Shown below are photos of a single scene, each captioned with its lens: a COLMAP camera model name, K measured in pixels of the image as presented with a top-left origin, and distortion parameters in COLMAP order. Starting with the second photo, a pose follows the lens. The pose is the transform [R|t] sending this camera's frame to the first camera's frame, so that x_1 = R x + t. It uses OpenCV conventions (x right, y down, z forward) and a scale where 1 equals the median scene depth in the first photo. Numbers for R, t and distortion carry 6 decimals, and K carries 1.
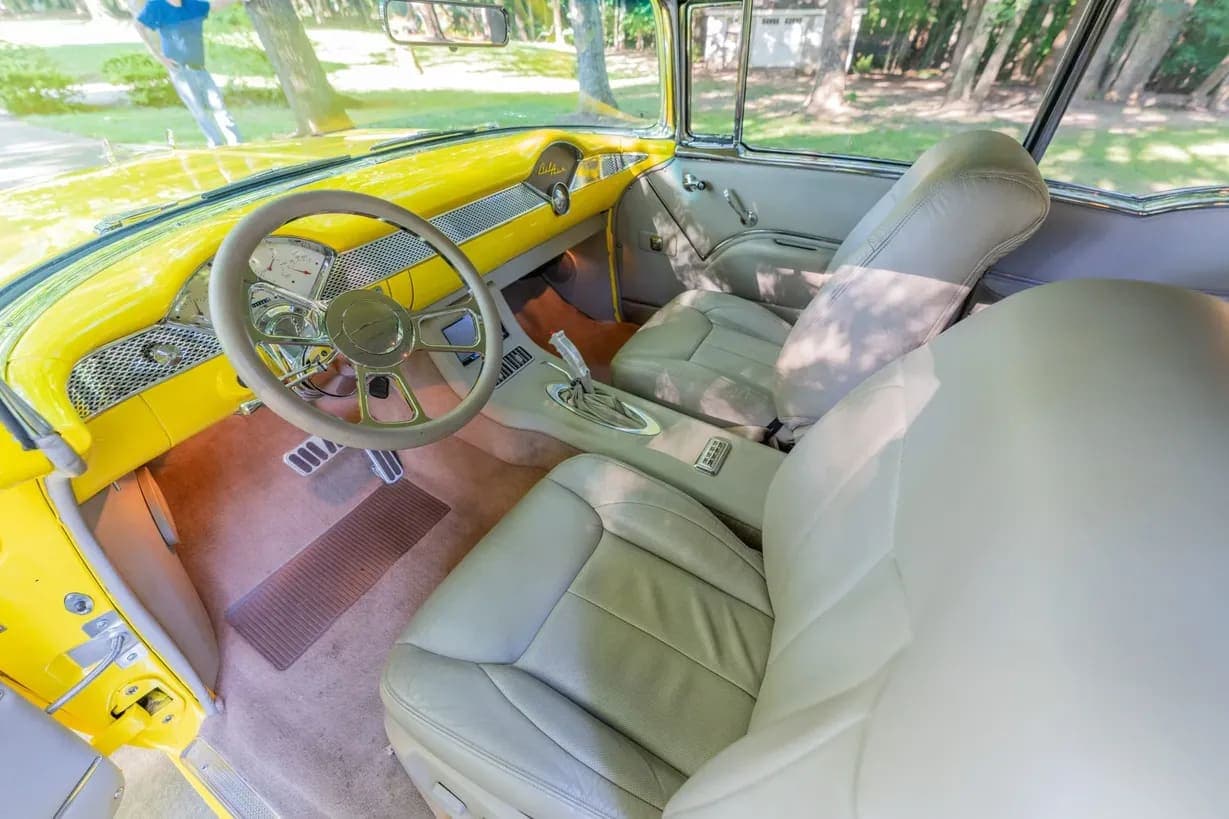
lens RADIAL K [[492.8, 0, 614.5], [0, 492.8, 409.5], [0, 0, 1]] dist [-0.000933, -0.000004]
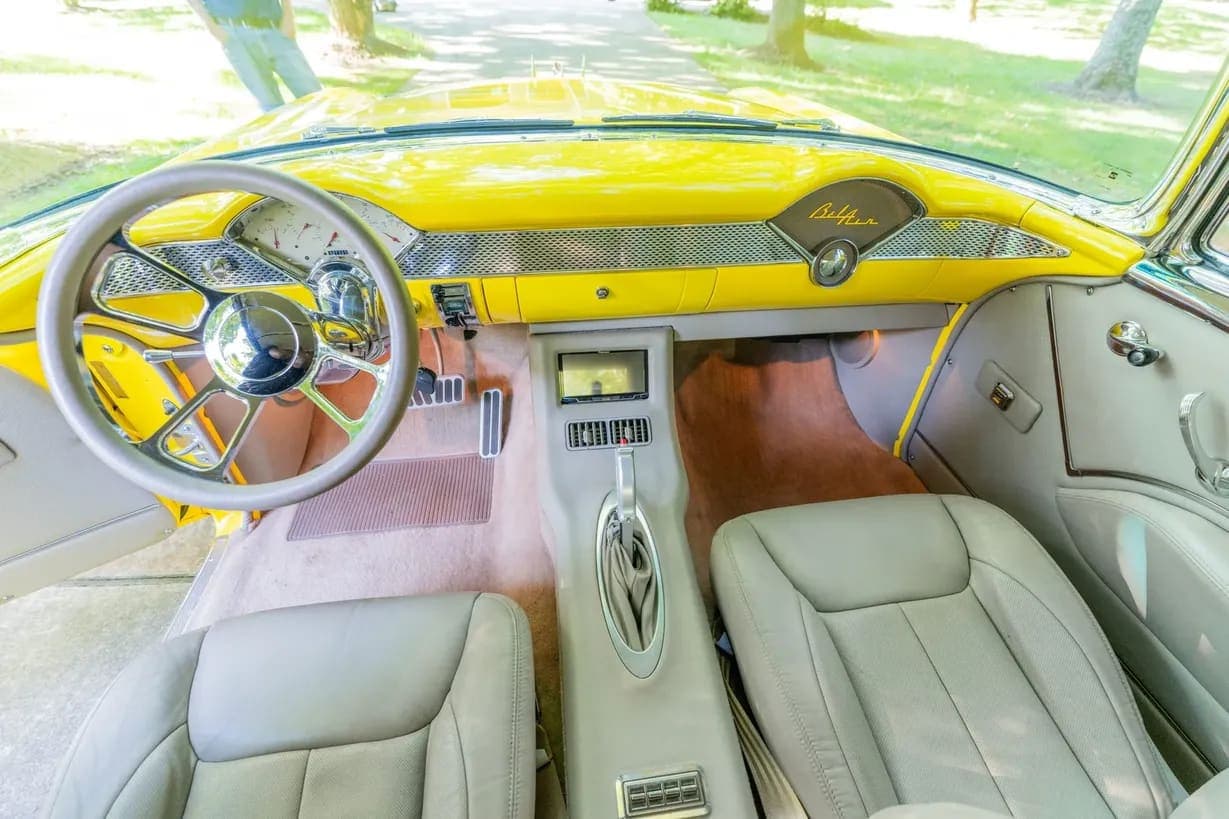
lens RADIAL K [[492.8, 0, 614.5], [0, 492.8, 409.5], [0, 0, 1]] dist [-0.000933, -0.000004]
pose [[0.589938, 0.566773, -0.575101, 0.202529], [-0.523646, 0.810709, 0.261813, -0.315120], [0.614628, 0.146696, 0.775057, 0.397707]]
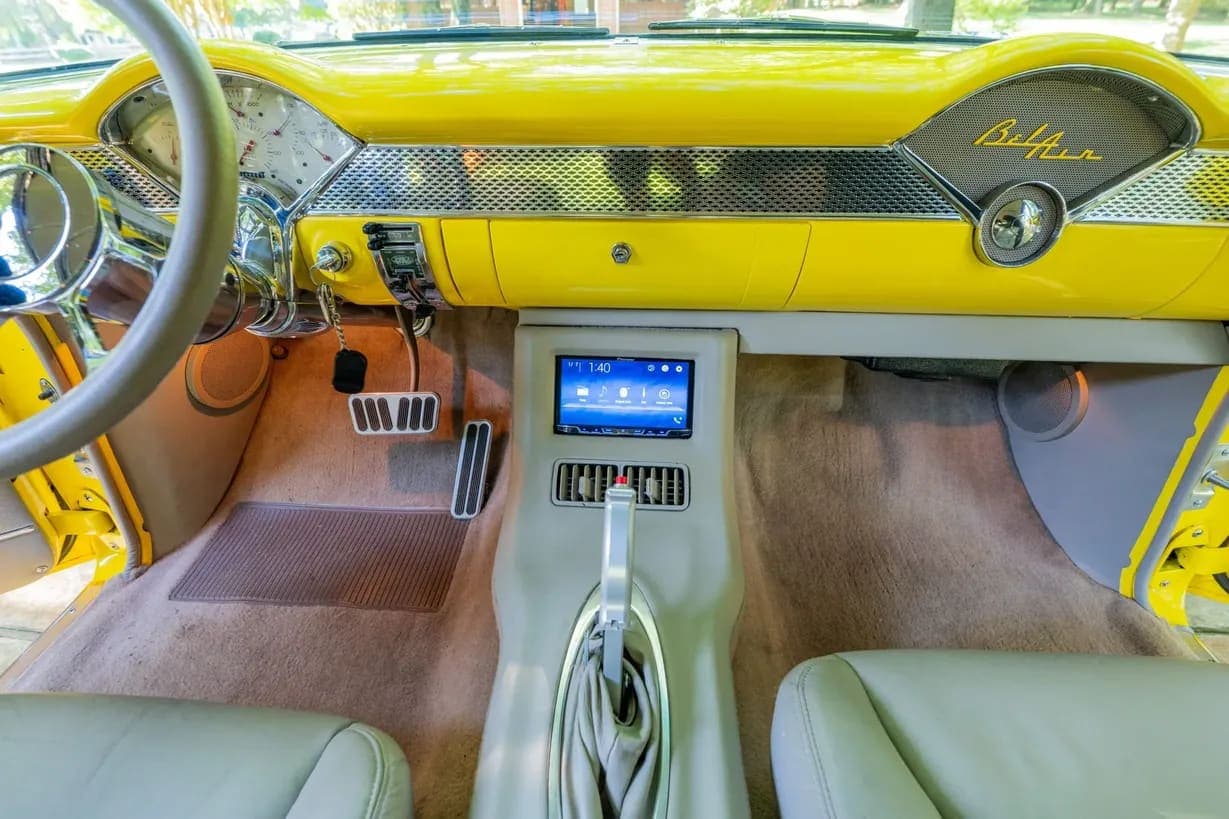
lens RADIAL K [[591.8, 0, 599.2], [0, 591.8, 404.4], [0, 0, 1]] dist [-0.001835, 0.000622]
pose [[0.432528, 0.498779, -0.751092, 0.162099], [-0.560923, 0.801066, 0.208949, -0.252729], [0.705893, 0.330928, 0.626260, 0.585866]]
